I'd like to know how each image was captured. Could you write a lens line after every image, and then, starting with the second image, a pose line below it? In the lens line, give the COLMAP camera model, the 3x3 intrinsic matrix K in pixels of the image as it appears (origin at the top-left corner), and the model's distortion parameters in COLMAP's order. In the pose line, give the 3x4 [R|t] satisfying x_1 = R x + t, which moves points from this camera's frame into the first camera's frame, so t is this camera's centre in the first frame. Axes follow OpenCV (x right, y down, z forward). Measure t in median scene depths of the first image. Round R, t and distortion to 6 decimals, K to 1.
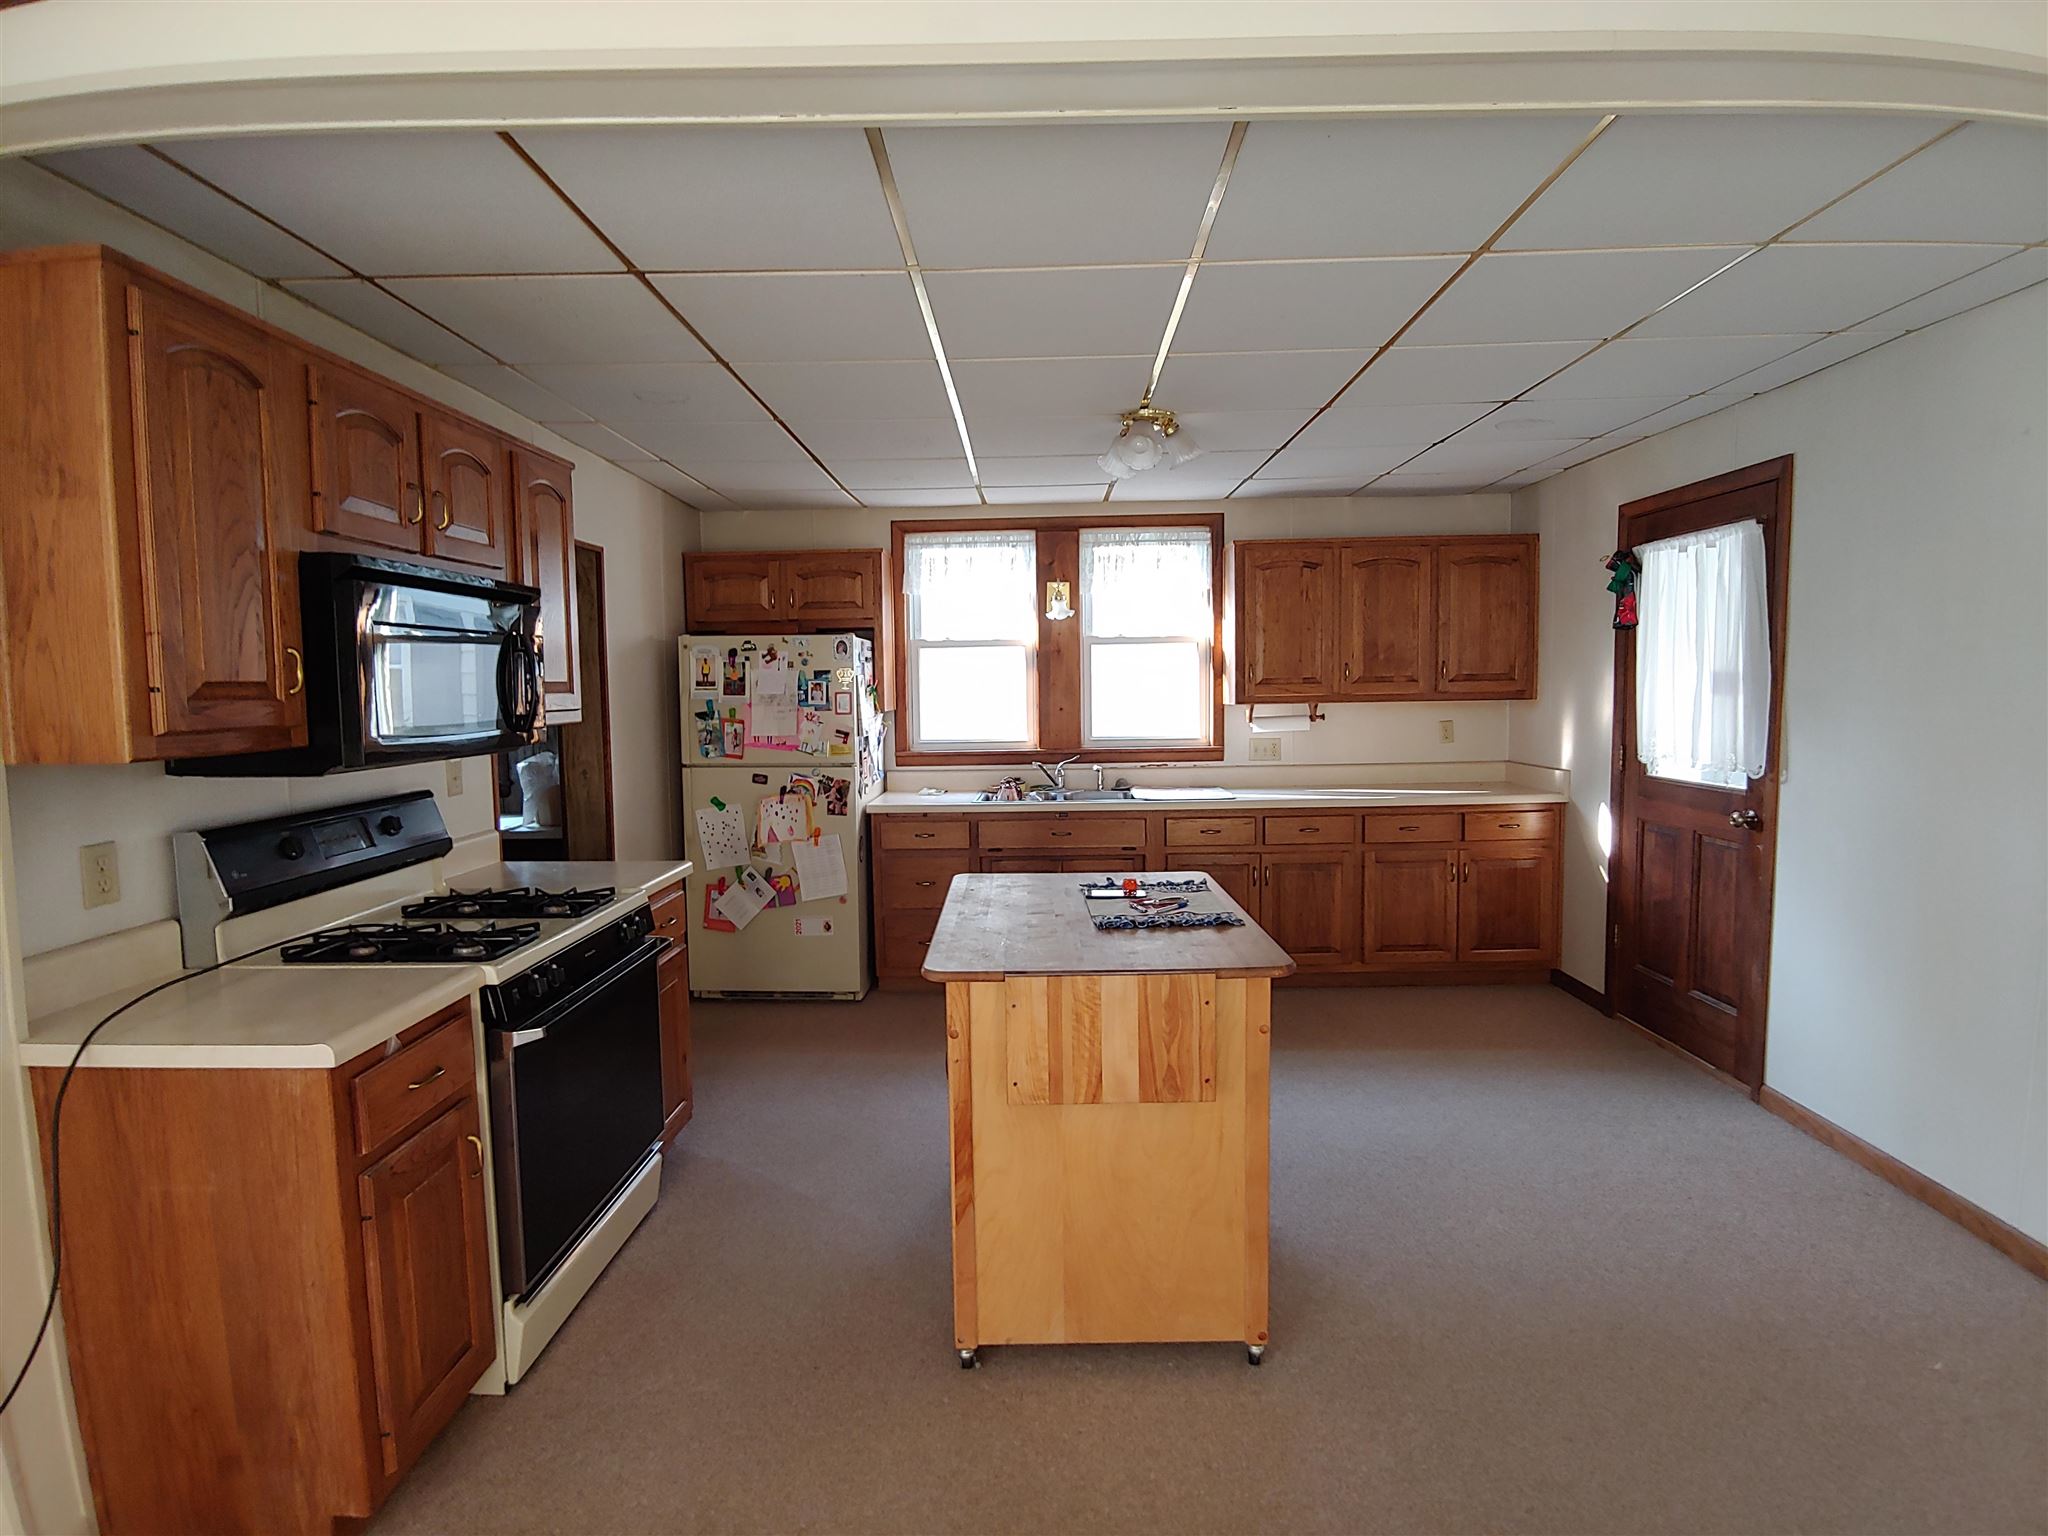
lens RADIAL K [[1038.7, 0, 1012.9], [0, 1038.7, 767.8], [0, 0, 1]] dist [-0.011760, -0.003589]
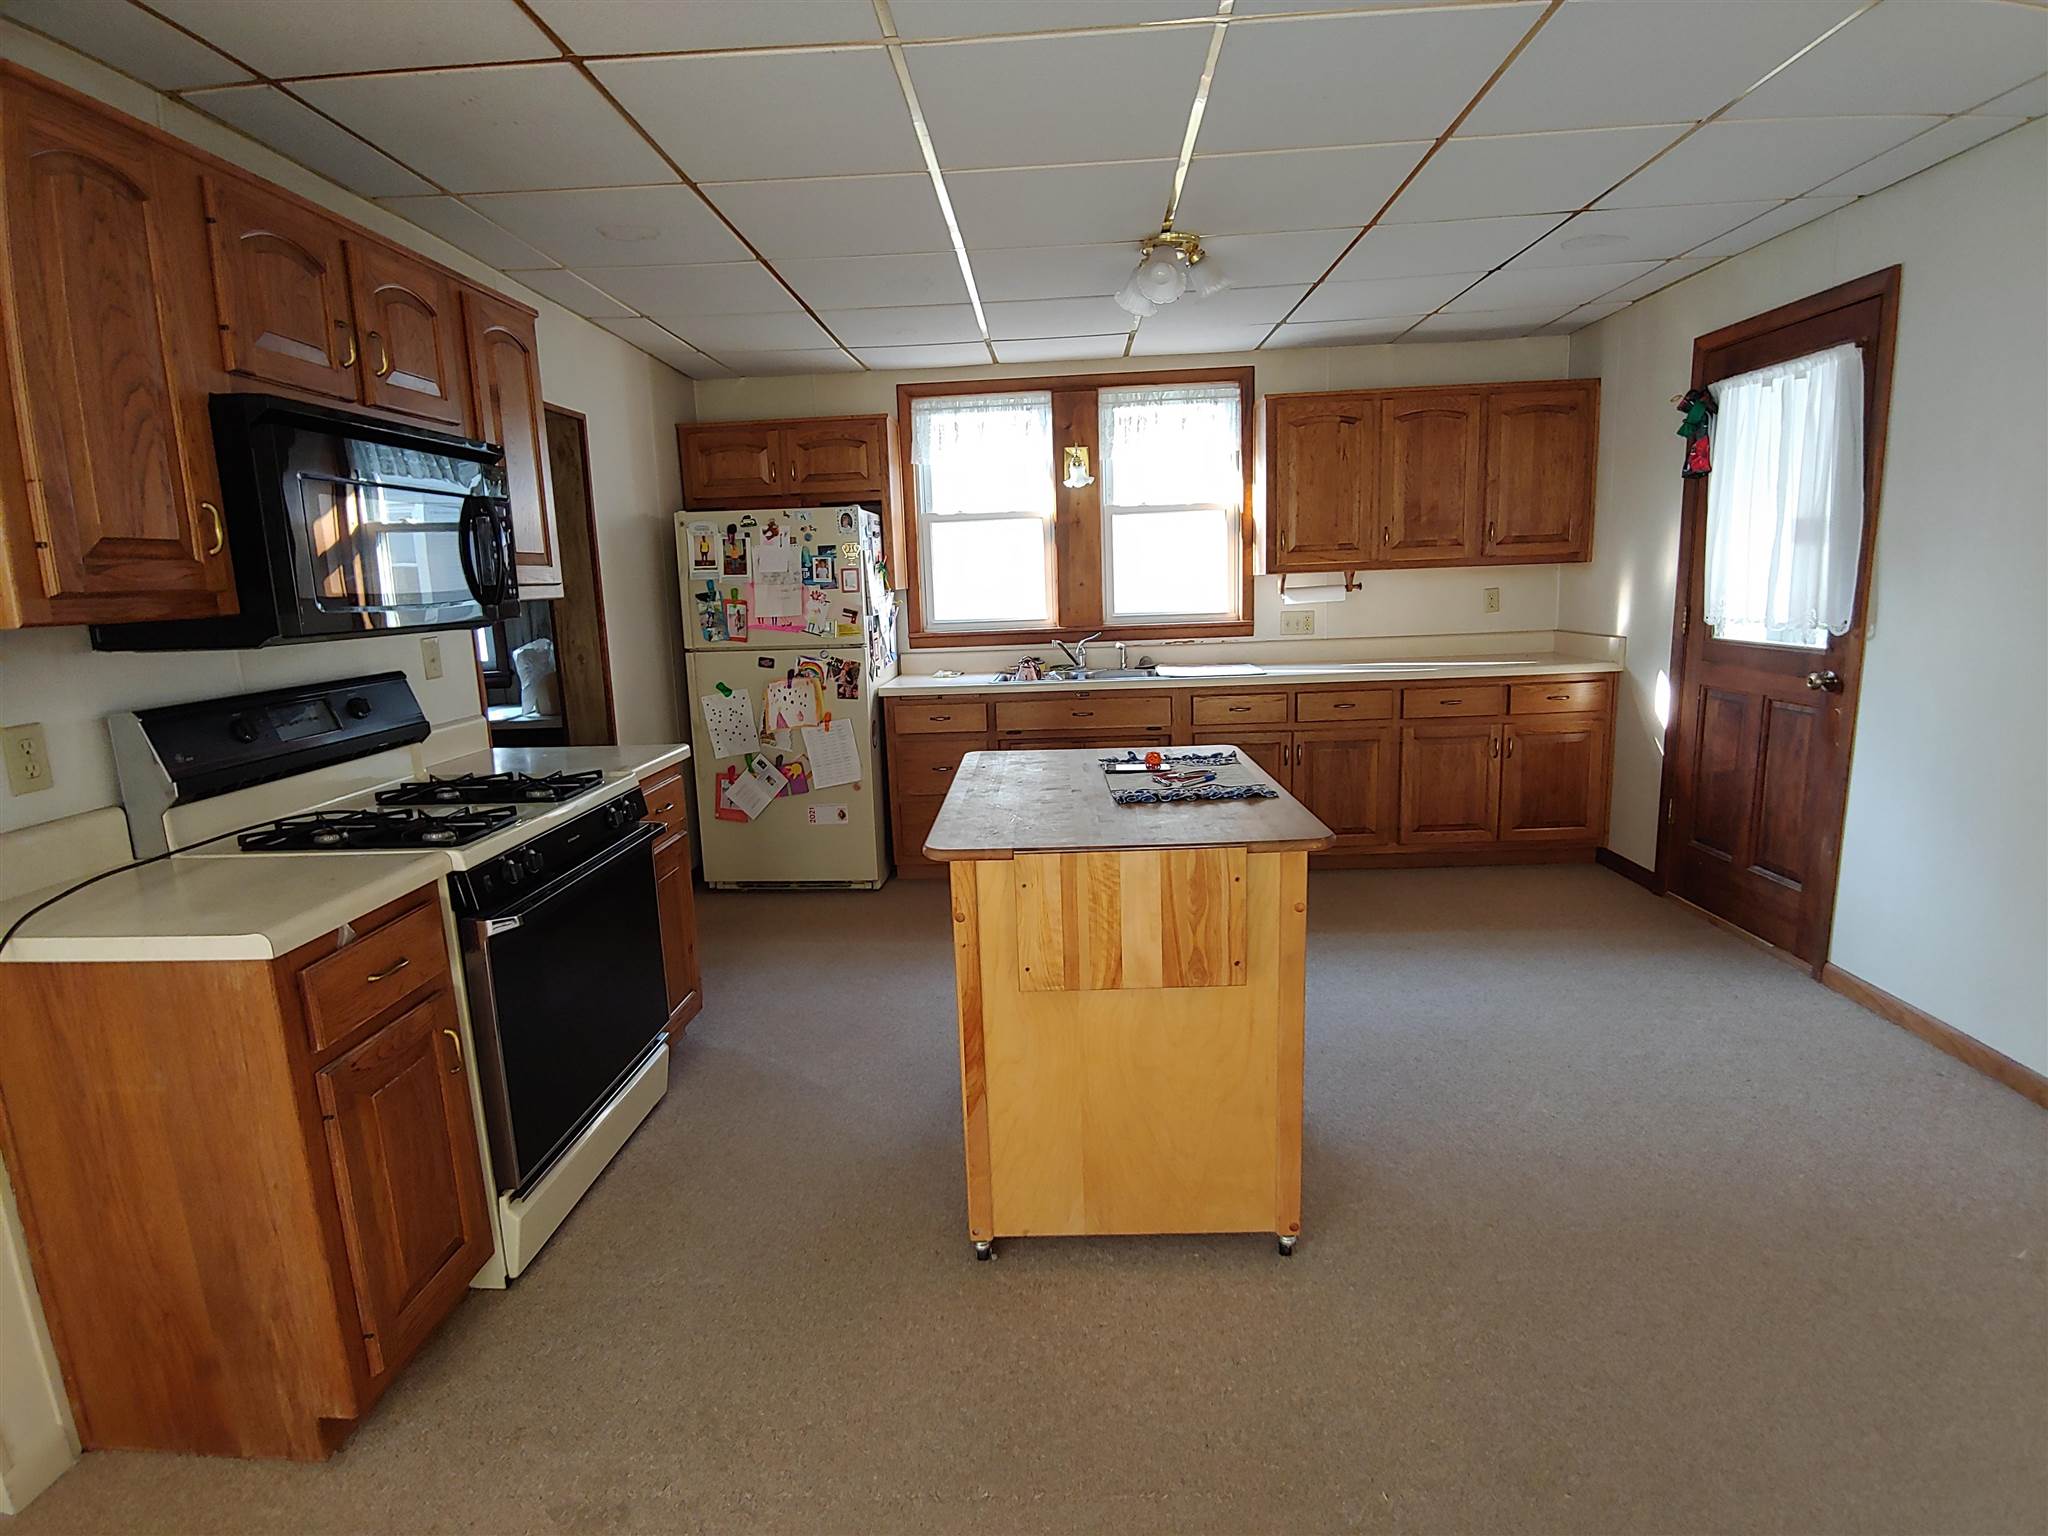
lens RADIAL K [[1038.7, 0, 1010.7], [0, 1038.7, 766.9], [0, 0, 1]] dist [-0.011760, -0.003589]
pose [[0.999428, -0.016789, -0.029353, 0.012106], [0.019660, 0.994748, 0.100444, 0.022121], [0.027512, -0.100964, 0.994510, 0.066449]]
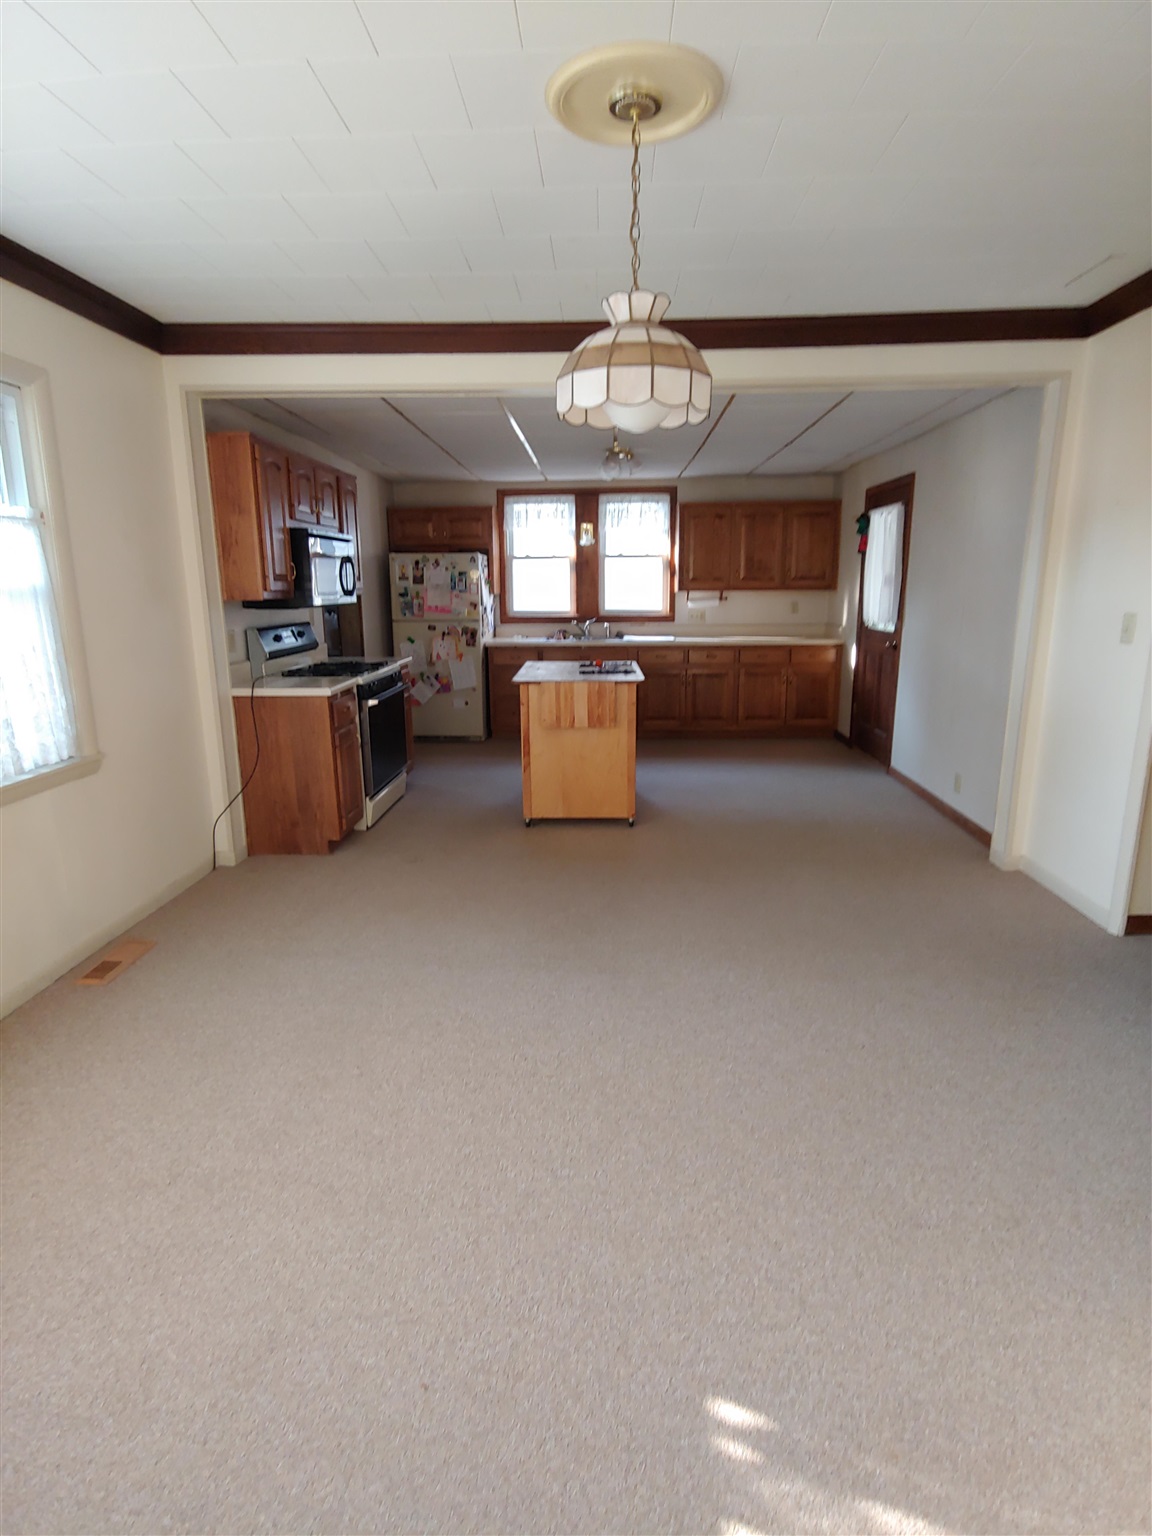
lens RADIAL K [[779.0, 0, 578.2], [0, 779.0, 767.5], [0, 0, 1]] dist [-0.011760, -0.003589]
pose [[0.999903, 0.009710, -0.010026, 0.078762], [-0.008079, 0.988420, 0.151530, 0.070529], [0.011381, -0.151434, 0.988402, -0.753250]]
